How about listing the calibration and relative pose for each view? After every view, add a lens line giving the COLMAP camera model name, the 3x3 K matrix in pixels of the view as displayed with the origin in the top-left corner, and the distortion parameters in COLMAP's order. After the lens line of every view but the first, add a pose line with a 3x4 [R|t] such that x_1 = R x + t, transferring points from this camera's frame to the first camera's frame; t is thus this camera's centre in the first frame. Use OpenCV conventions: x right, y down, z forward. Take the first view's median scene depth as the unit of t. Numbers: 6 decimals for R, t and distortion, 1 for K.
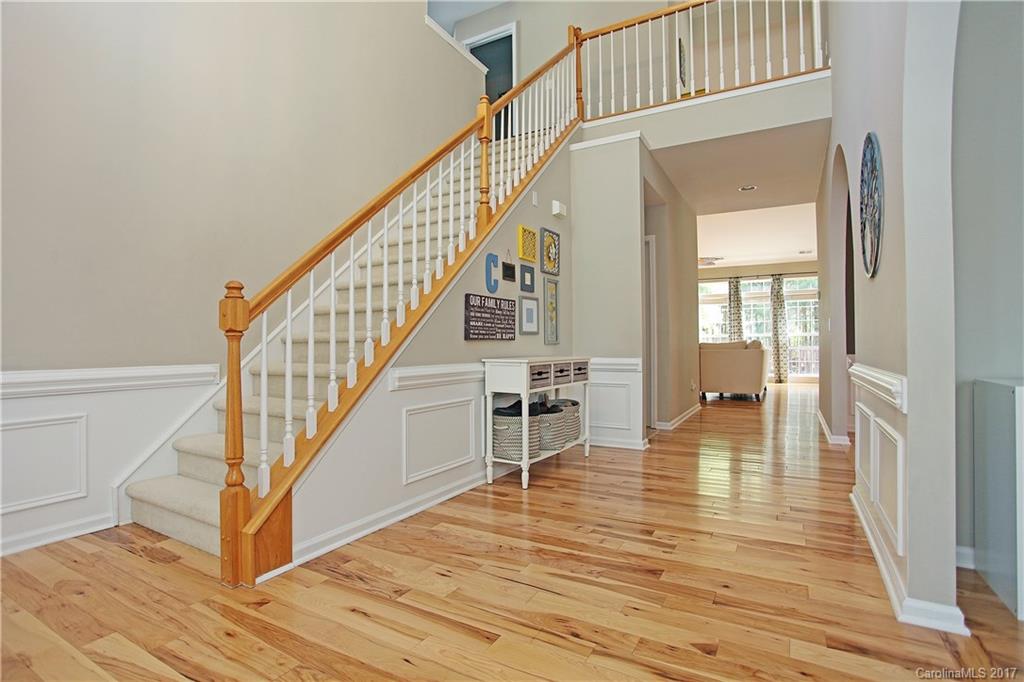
lens RADIAL K [[491.9, 0, 514.6], [0, 491.9, 341.1], [0, 0, 1]] dist [-0.052109, 0.015986]
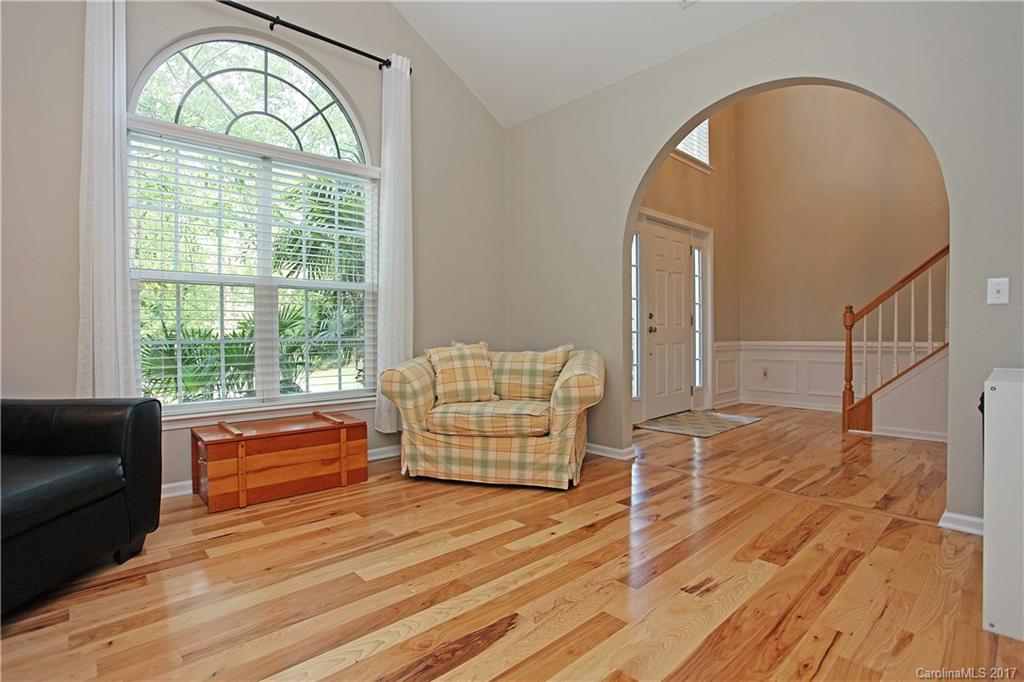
lens RADIAL K [[491.9, 0, 514.3], [0, 491.9, 339.5], [0, 0, 1]] dist [-0.052109, 0.015986]
pose [[-0.310542, 0.007136, -0.950533, 1.204683], [0.014681, 0.999889, 0.002710, 0.008429], [0.950446, -0.013114, -0.310612, 0.090624]]
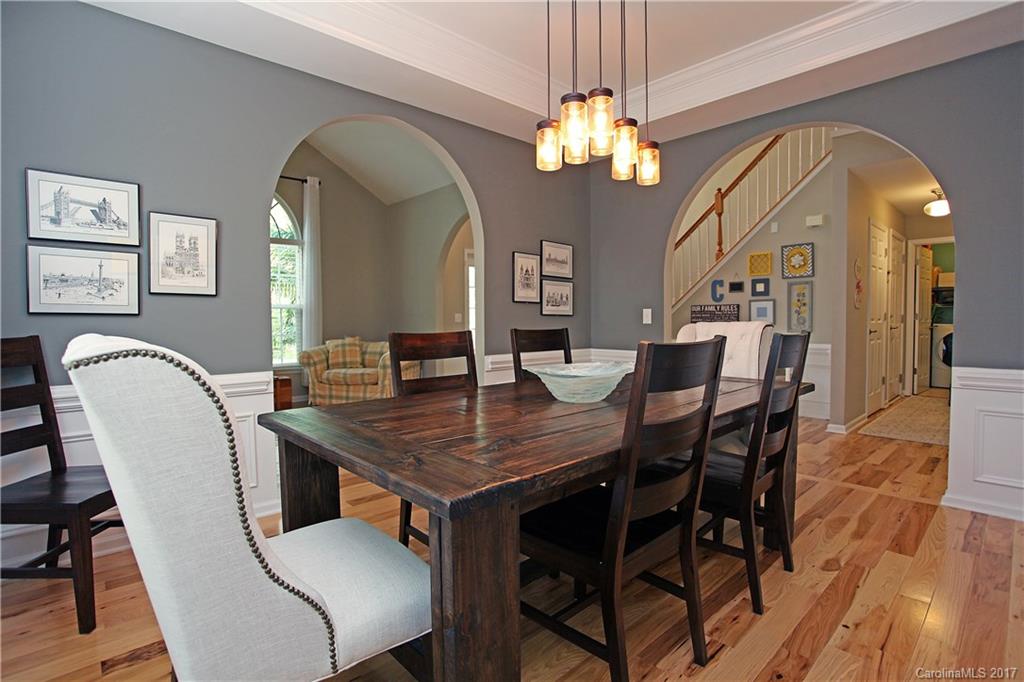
lens RADIAL K [[491.9, 0, 511.8], [0, 491.9, 337.9], [0, 0, 1]] dist [-0.052109, 0.015986]
pose [[-0.305218, 0.039024, -0.951482, 1.839464], [0.010177, 0.999237, 0.037718, -0.042785], [0.952228, 0.001829, -0.305383, 0.824714]]
